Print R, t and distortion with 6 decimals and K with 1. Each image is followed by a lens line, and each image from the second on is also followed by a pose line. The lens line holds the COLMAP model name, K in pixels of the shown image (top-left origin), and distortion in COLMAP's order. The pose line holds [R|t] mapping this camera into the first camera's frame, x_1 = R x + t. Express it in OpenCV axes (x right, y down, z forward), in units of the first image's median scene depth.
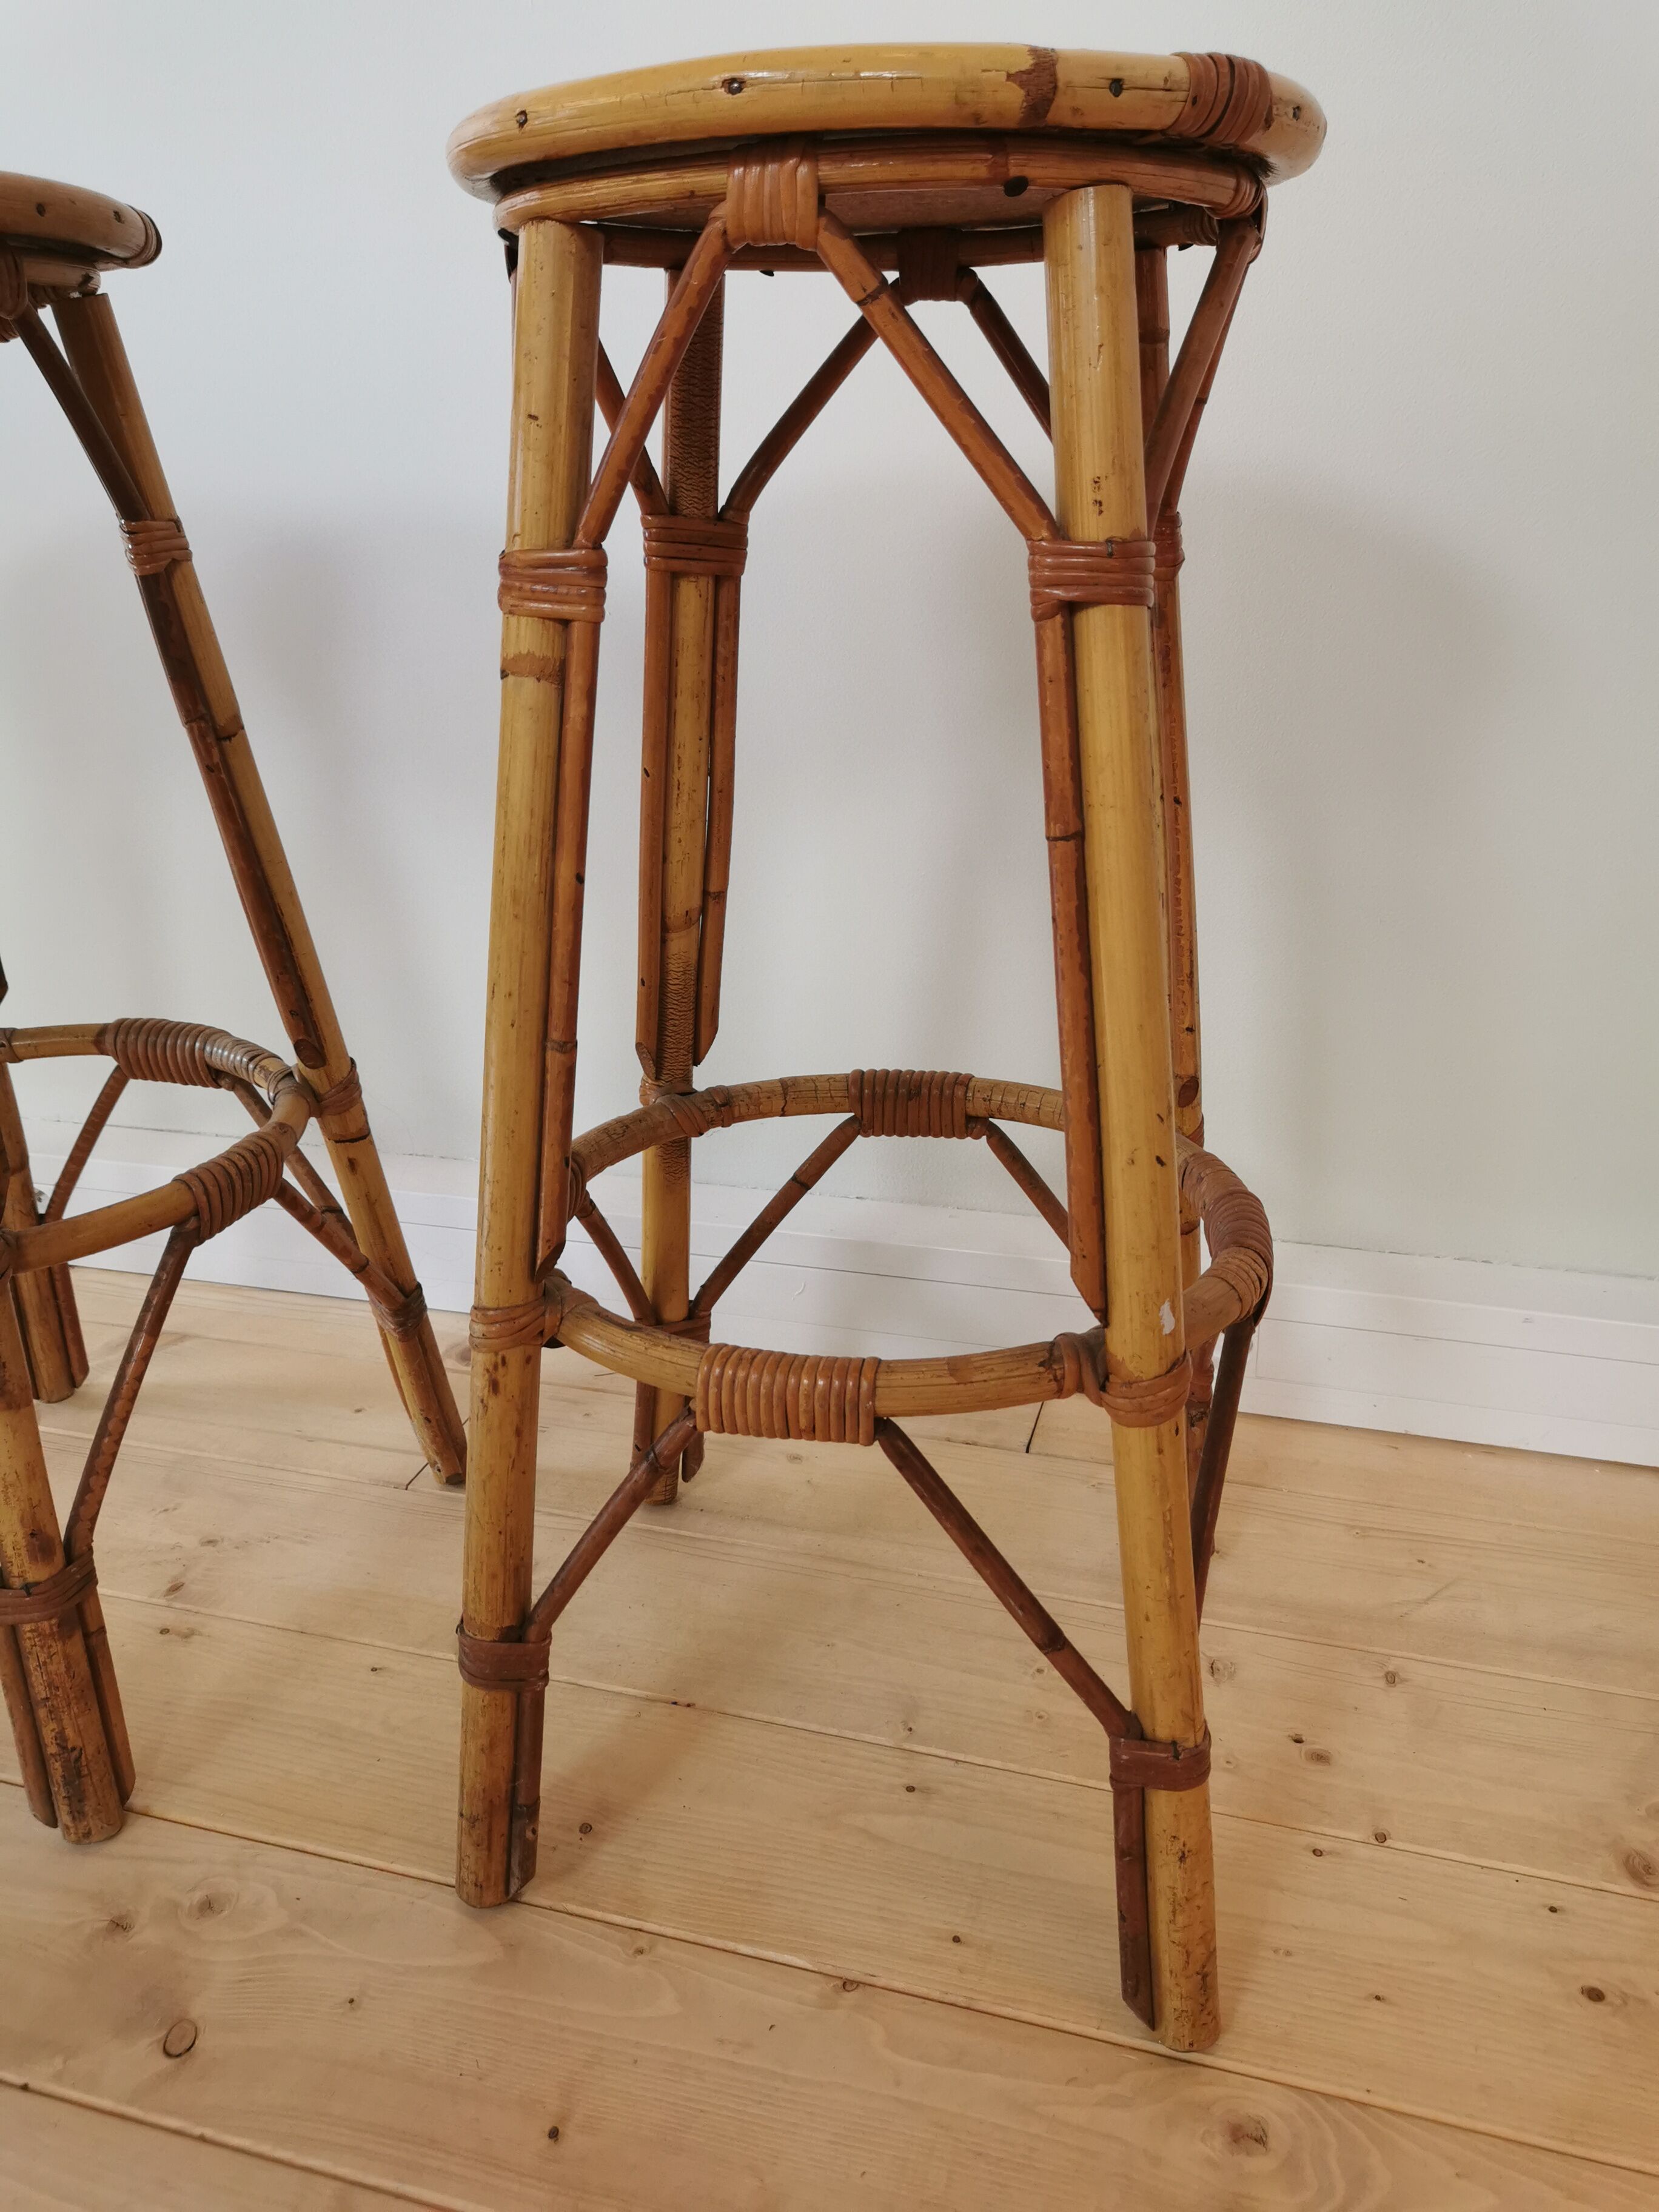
lens RADIAL K [[1721.9, 0, 826.3], [0, 1721.9, 1107.6], [0, 0, 1]] dist [0.041782, -0.022908]
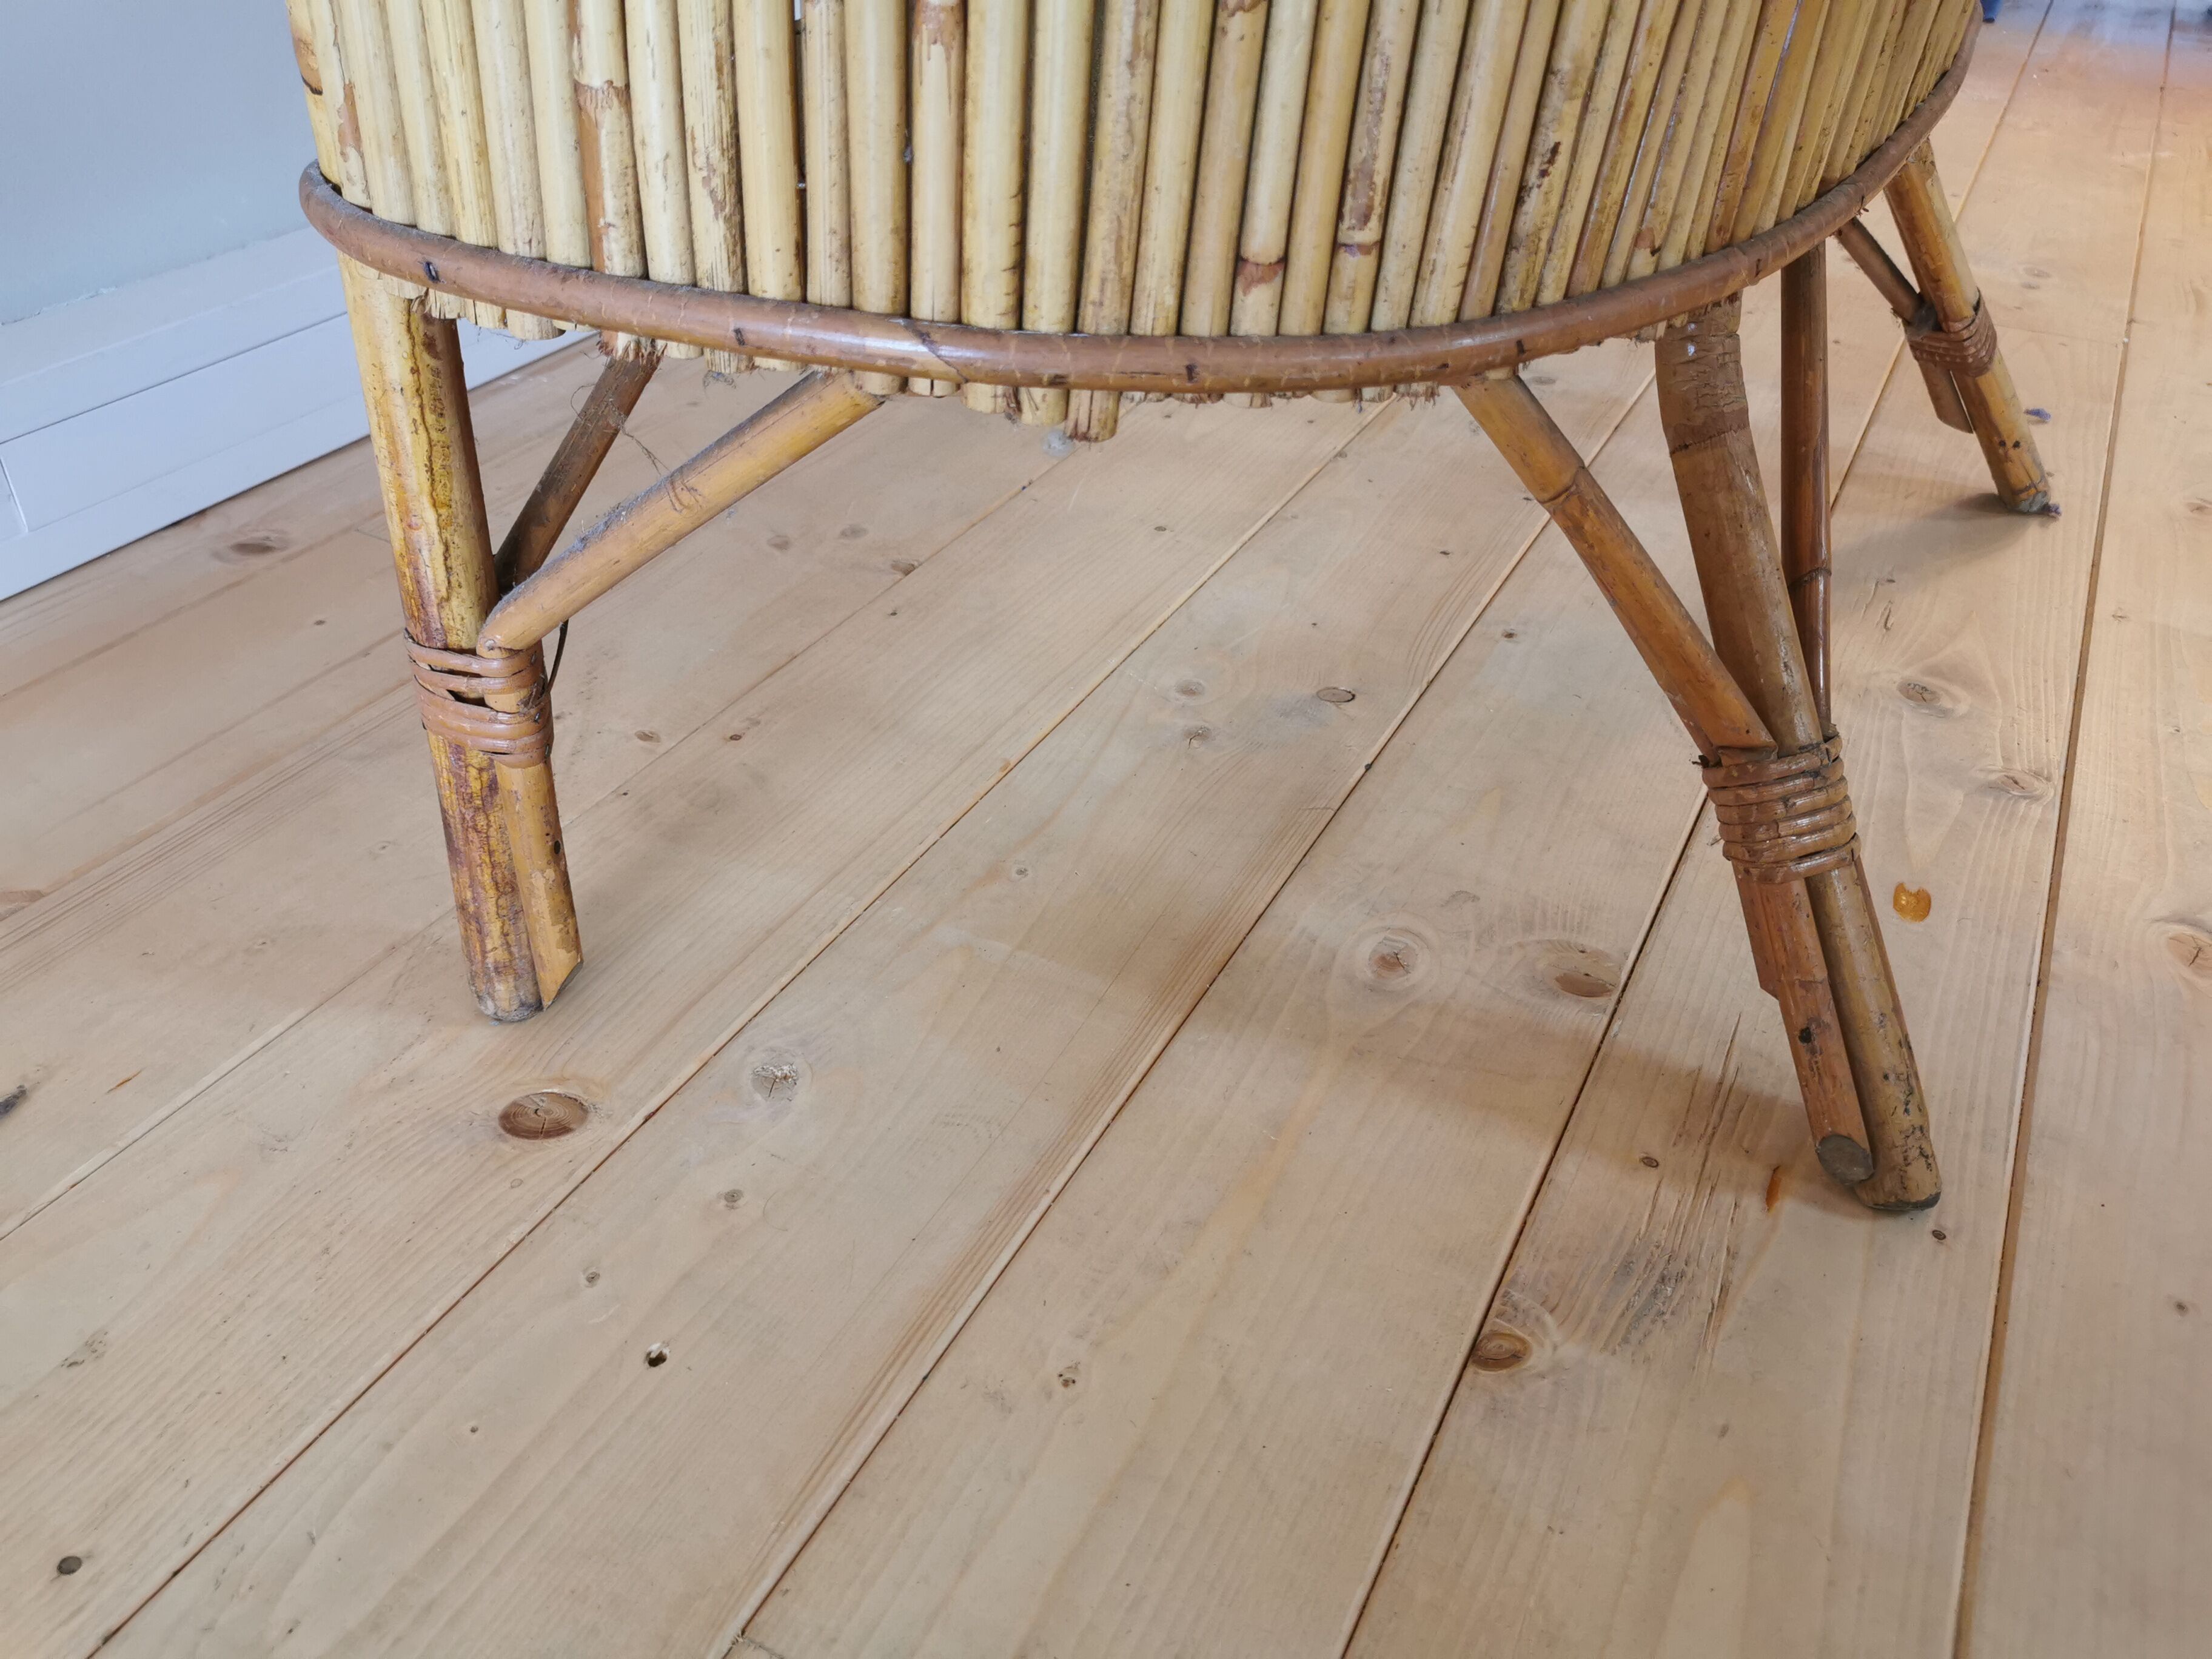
lens RADIAL K [[1721.9, 0, 1120.2], [0, 1721.9, 827.1], [0, 0, 1]] dist [0.041782, -0.022908]
pose [[0.178720, -0.553908, 0.813170, -1.320619], [0.325247, 0.813273, 0.482494, 0.009953], [-0.928587, 0.178249, 0.325505, 0.751430]]
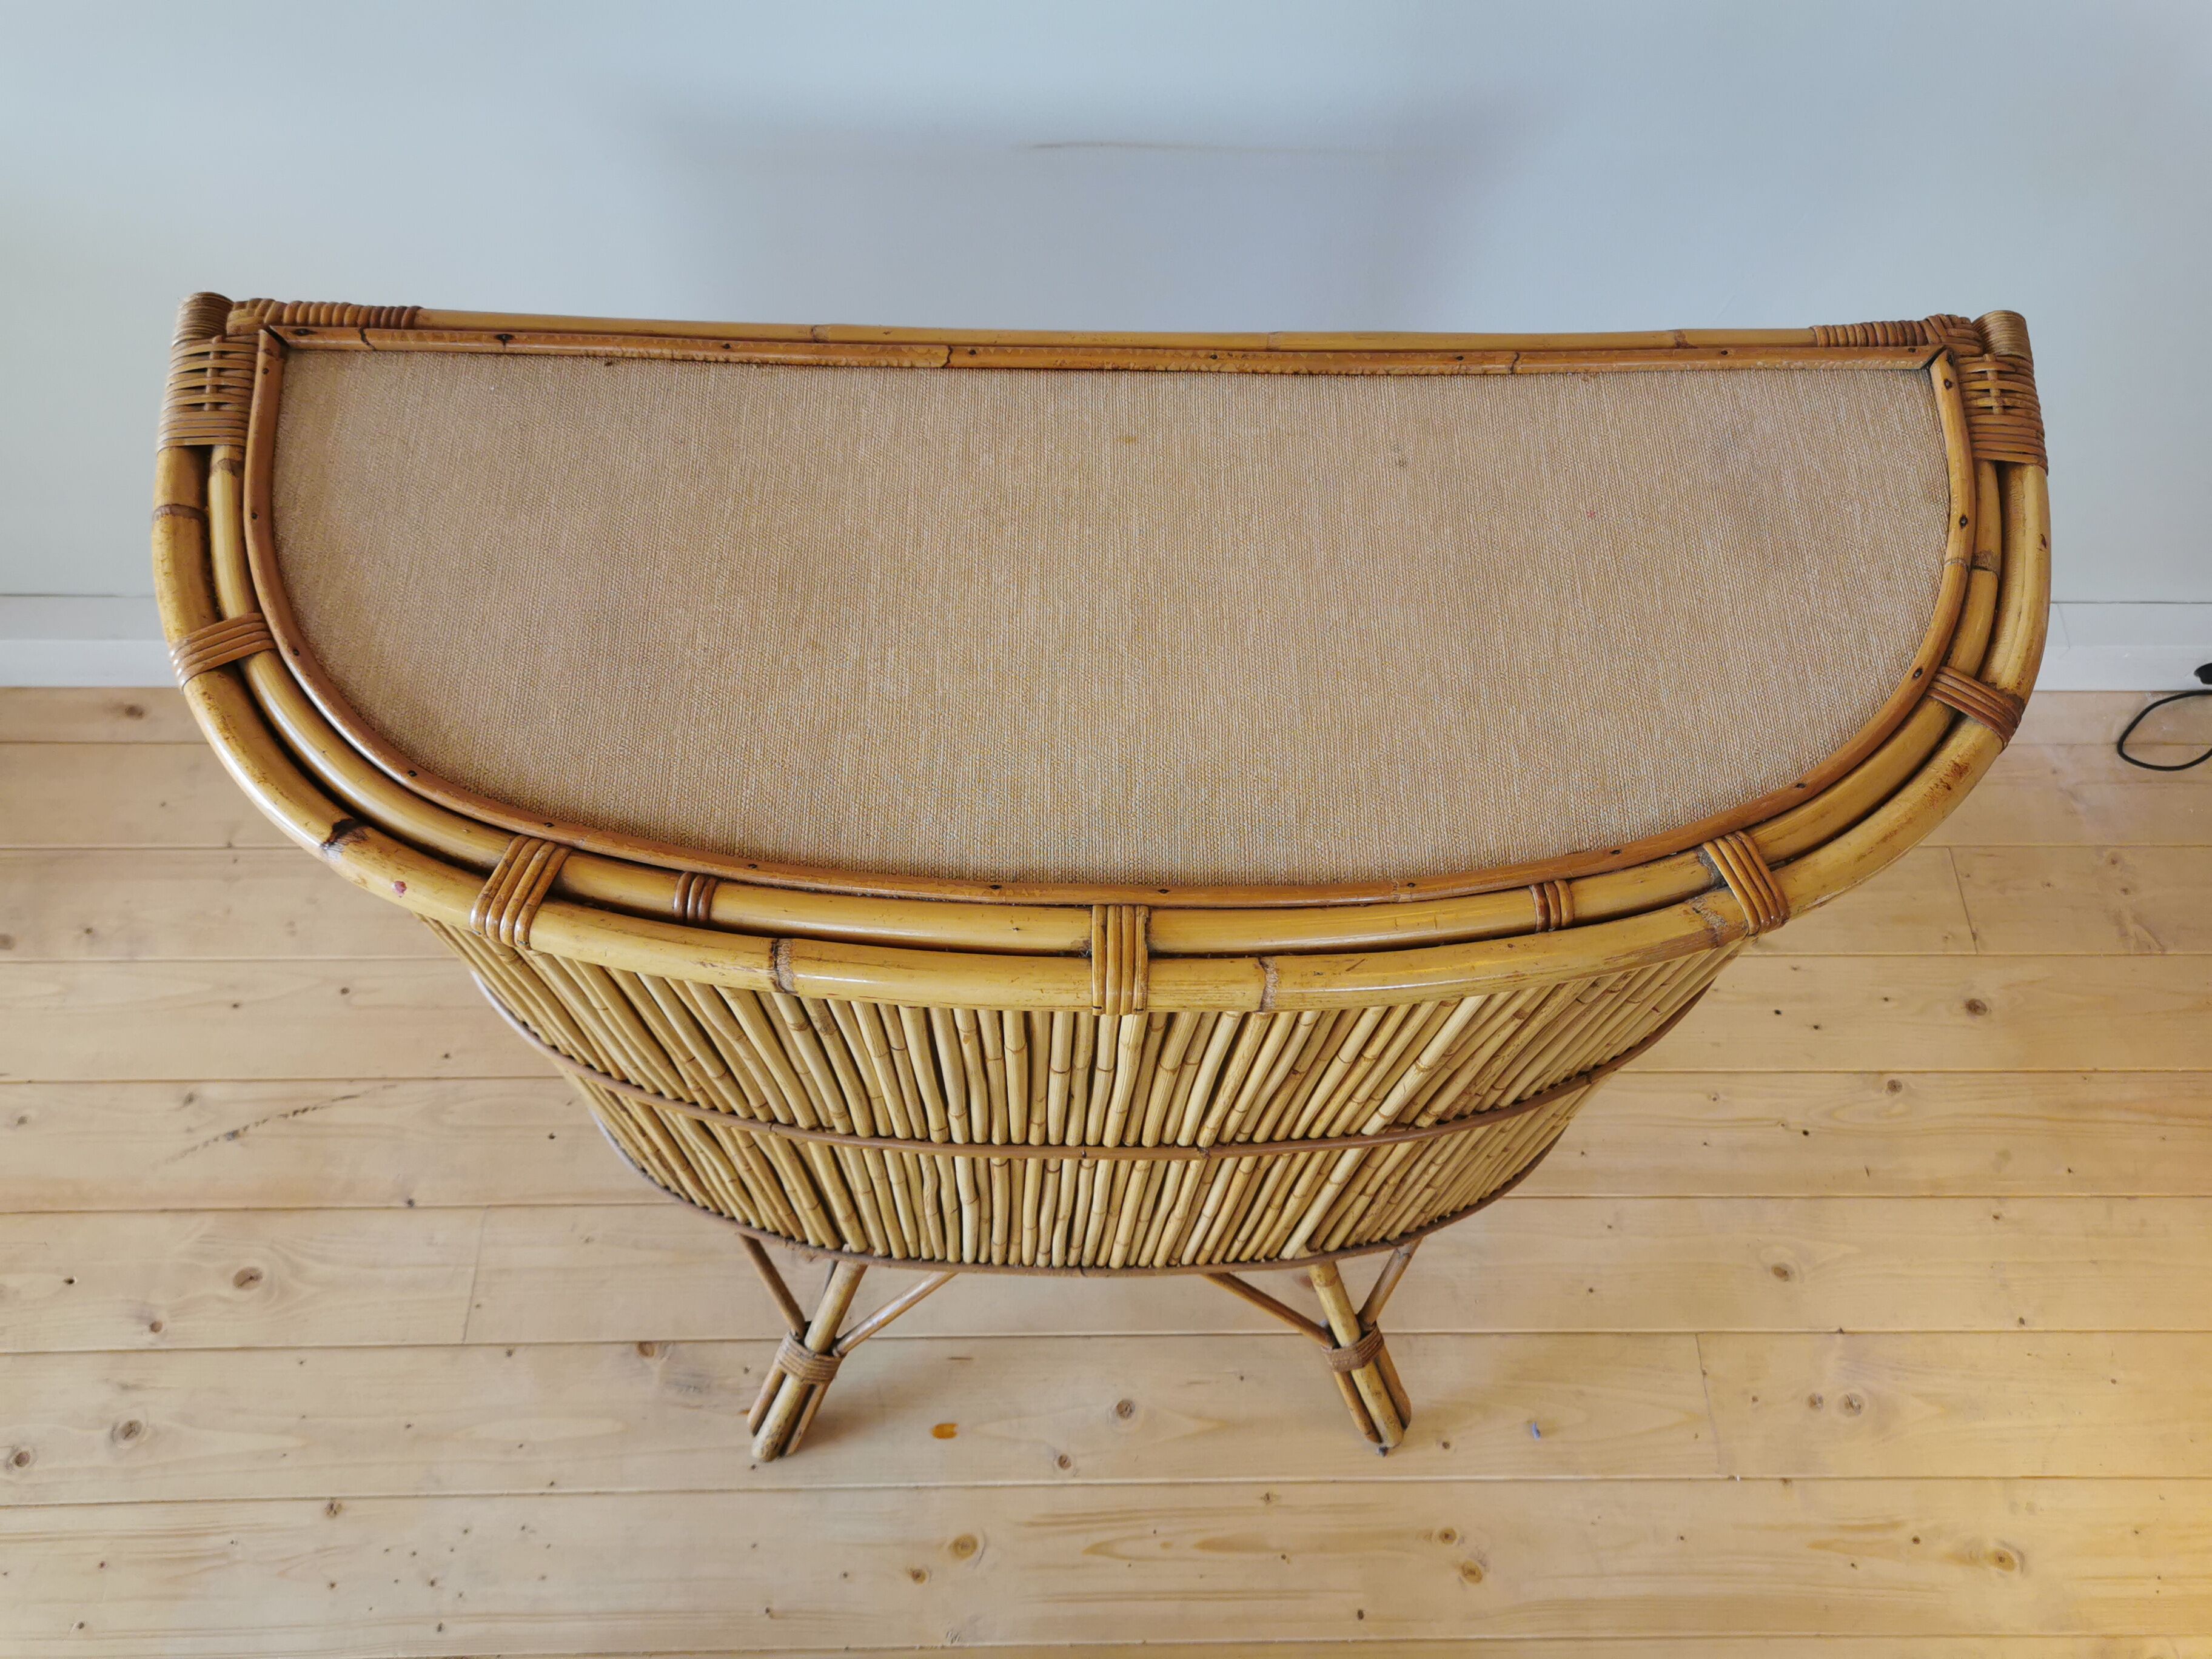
lens RADIAL K [[1721.9, 0, 1103.9], [0, 1721.9, 843.4], [0, 0, 1]] dist [0.041782, -0.022908]
pose [[0.949719, -0.247483, 0.191795, -0.547025], [0.061929, 0.748940, 0.659738, -1.403095], [-0.306917, -0.614688, 0.726609, -0.559195]]
